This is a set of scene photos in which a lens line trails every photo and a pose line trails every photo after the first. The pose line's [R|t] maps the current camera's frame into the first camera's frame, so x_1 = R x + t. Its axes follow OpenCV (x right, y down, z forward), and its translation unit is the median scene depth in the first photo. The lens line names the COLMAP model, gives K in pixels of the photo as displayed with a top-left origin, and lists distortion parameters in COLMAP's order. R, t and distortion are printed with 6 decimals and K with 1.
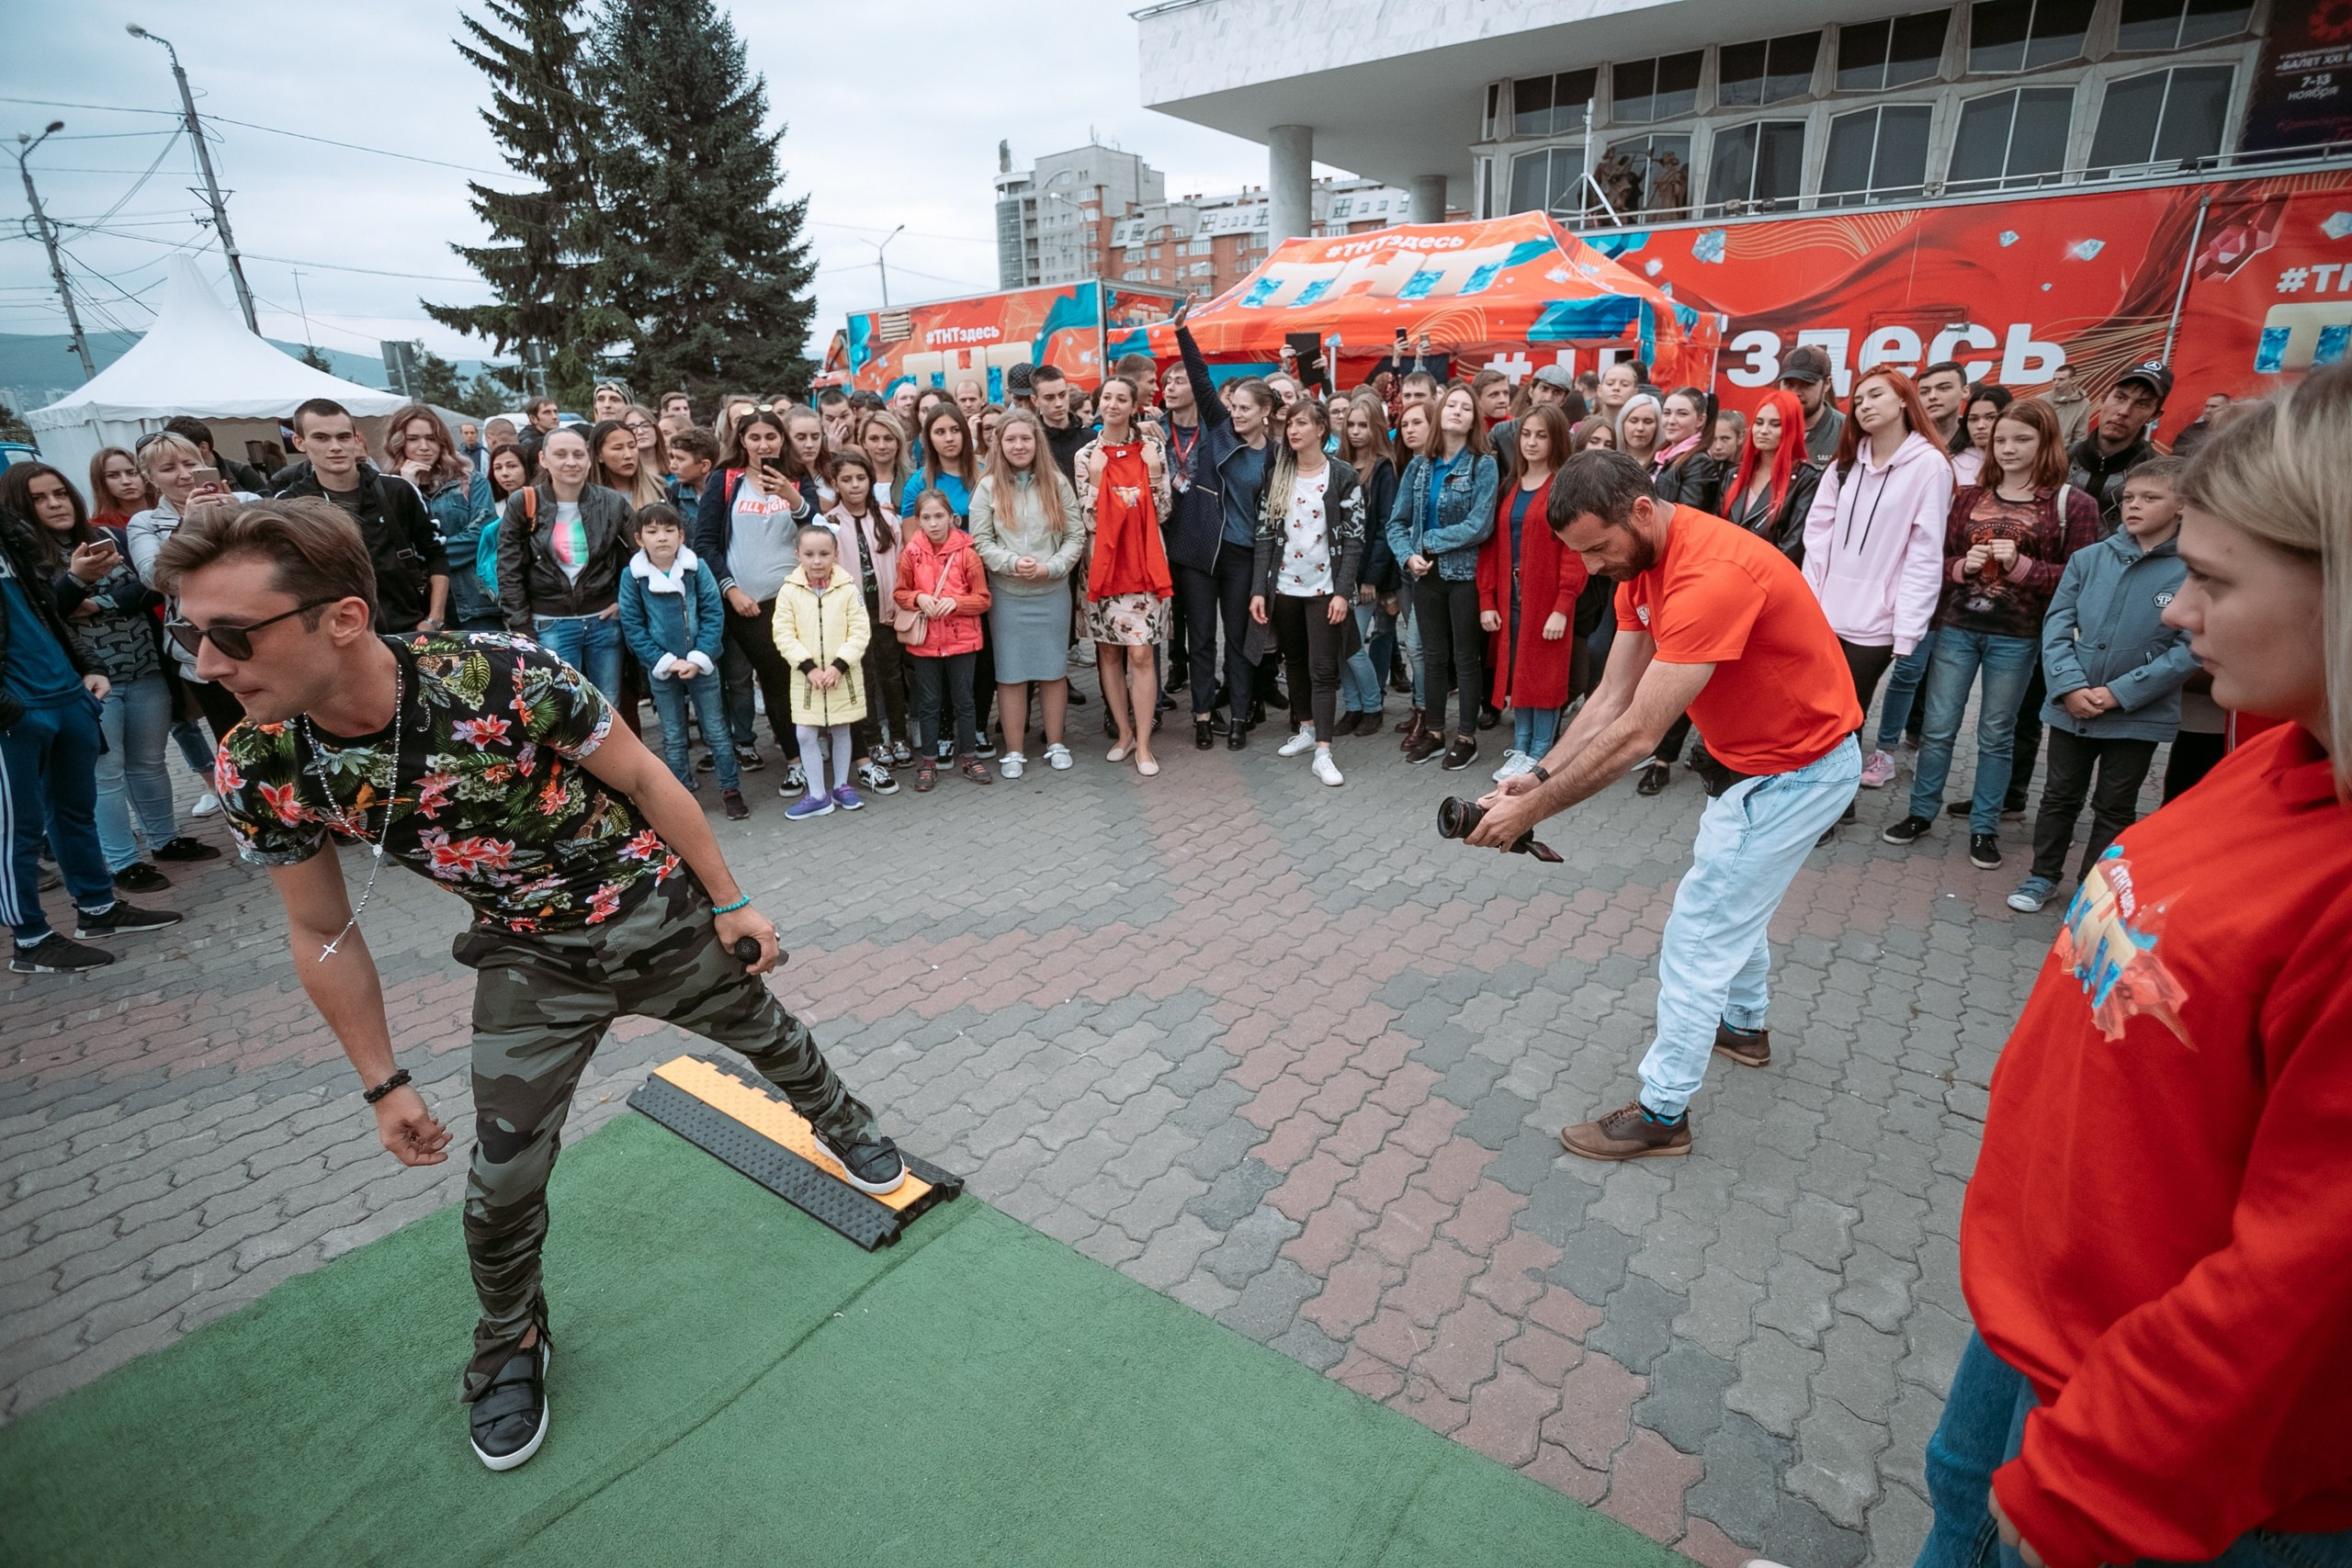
lens RADIAL K [[1145.0, 0, 1182.5], [0, 1145.0, 781.7], [0, 0, 1]] dist [-0.063893, 0.024679]
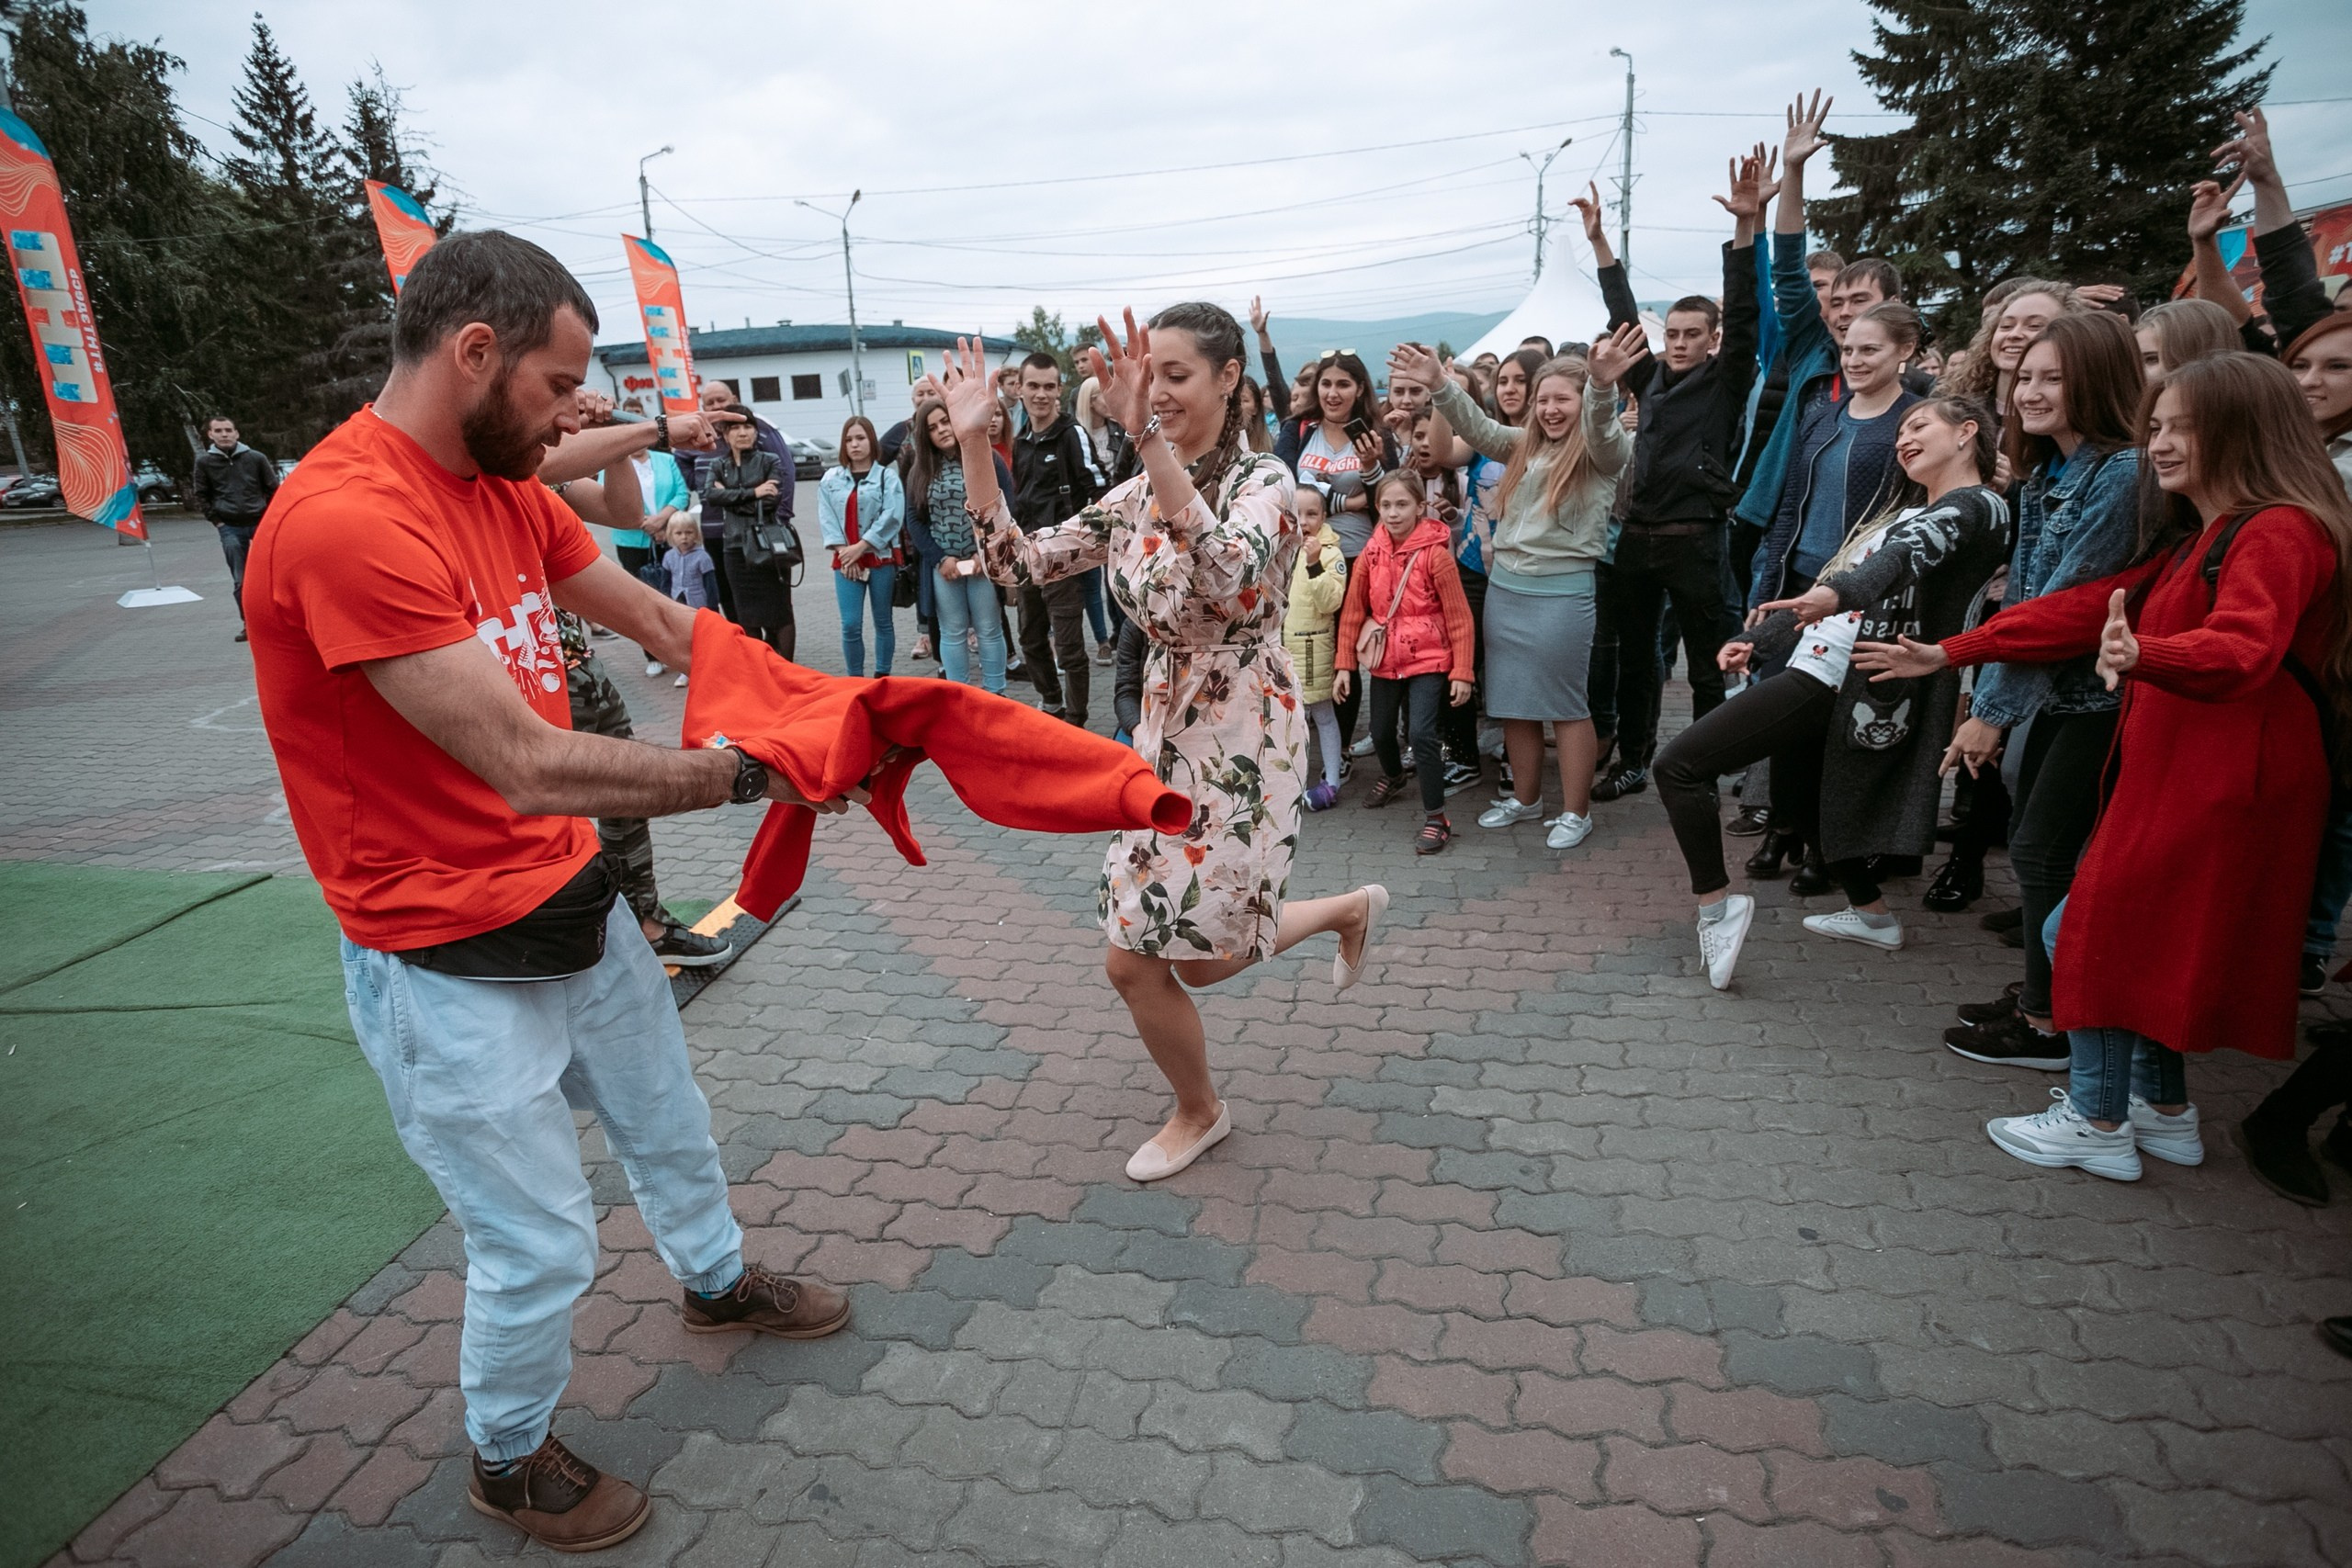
lens RADIAL K [[1145.0, 0, 1182.5], [0, 1145.0, 781.7], [0, 0, 1]] dist [-0.063893, 0.024679]
pose [[0.441992, 0.285430, -0.850396, 0.199014], [-0.254464, 0.948976, 0.186260, -0.054504], [0.860169, 0.134070, 0.492071, 0.182171]]
